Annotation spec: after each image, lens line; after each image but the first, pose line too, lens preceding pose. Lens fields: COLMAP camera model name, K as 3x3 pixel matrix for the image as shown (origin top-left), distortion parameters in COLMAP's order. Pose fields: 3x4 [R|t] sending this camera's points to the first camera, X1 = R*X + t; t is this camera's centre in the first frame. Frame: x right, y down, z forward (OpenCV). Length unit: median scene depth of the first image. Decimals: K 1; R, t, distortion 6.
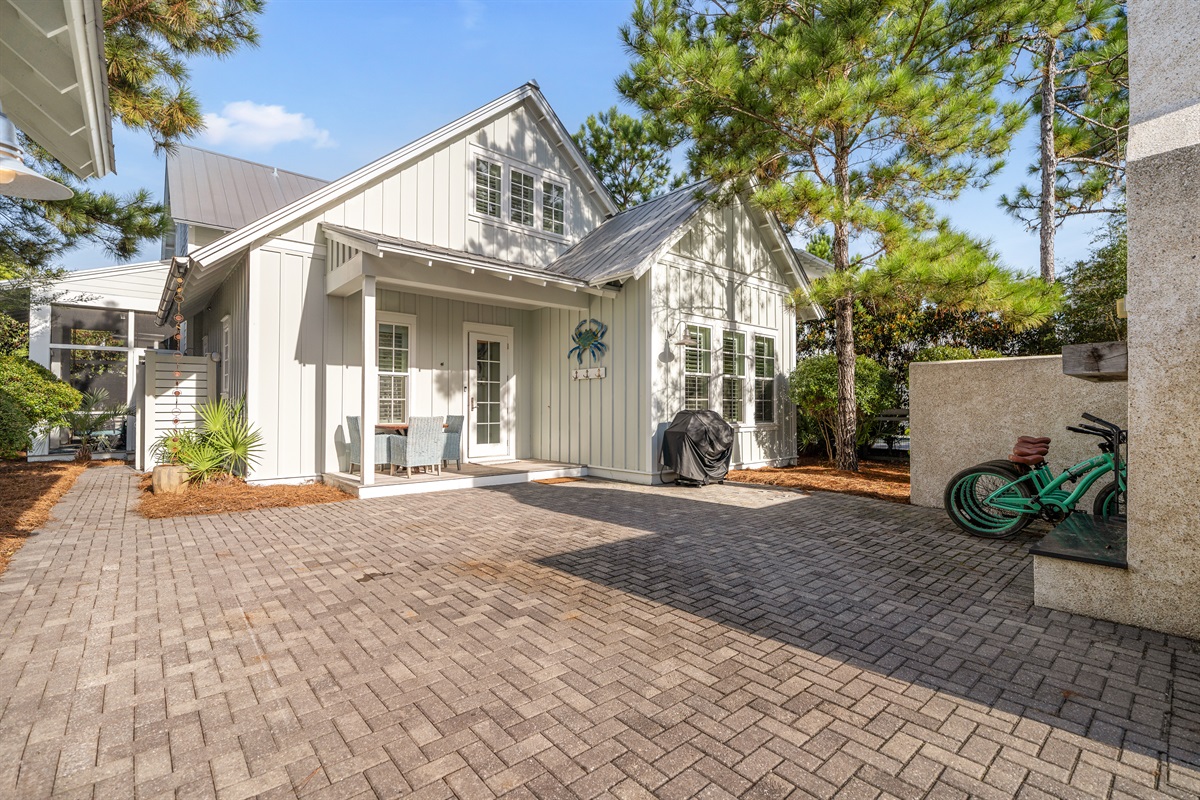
lens RADIAL K [[537.9, 0, 600.0], [0, 537.9, 400.0], [0, 0, 1]] dist [-0.000705, -0.000212]
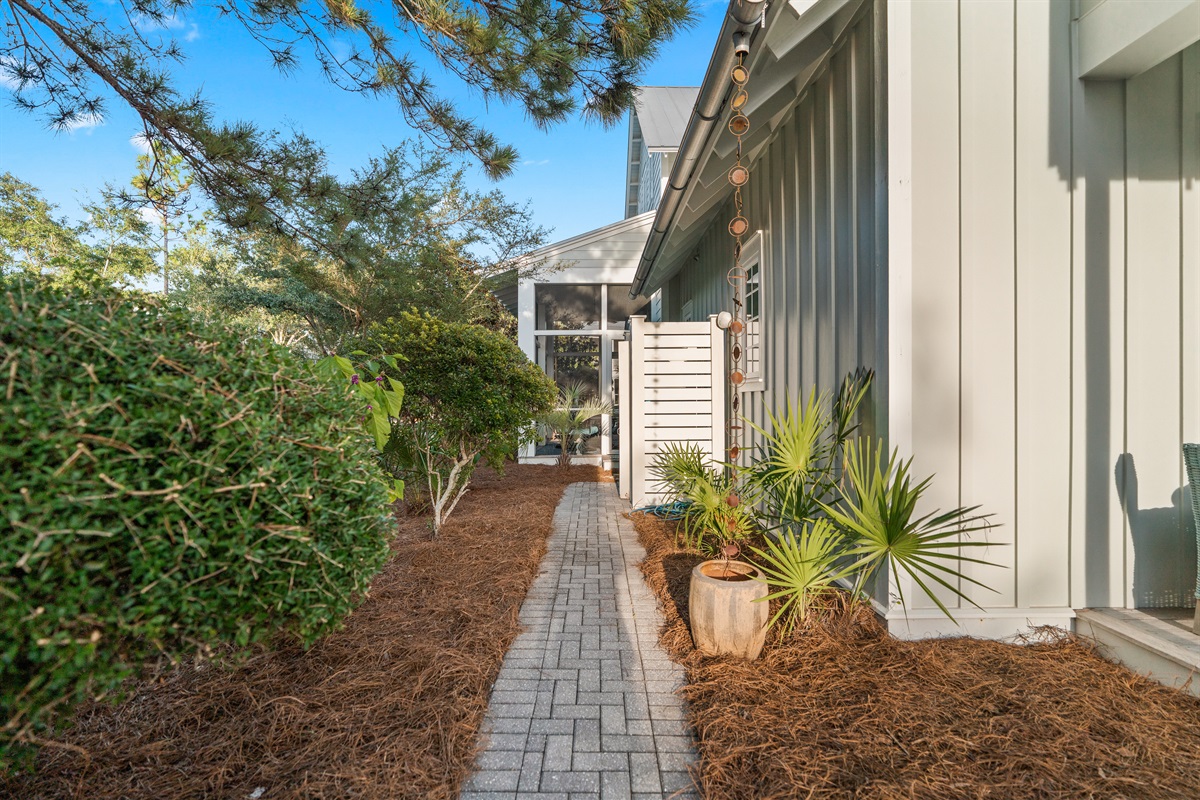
lens RADIAL K [[537.9, 0, 600.0], [0, 537.9, 400.0], [0, 0, 1]] dist [-0.000705, -0.000212]
pose [[0.764730, 0.001574, -0.644349, -0.639771], [0.011027, 0.999819, 0.015529, -0.005329], [0.644256, -0.018981, 0.764574, 0.672473]]
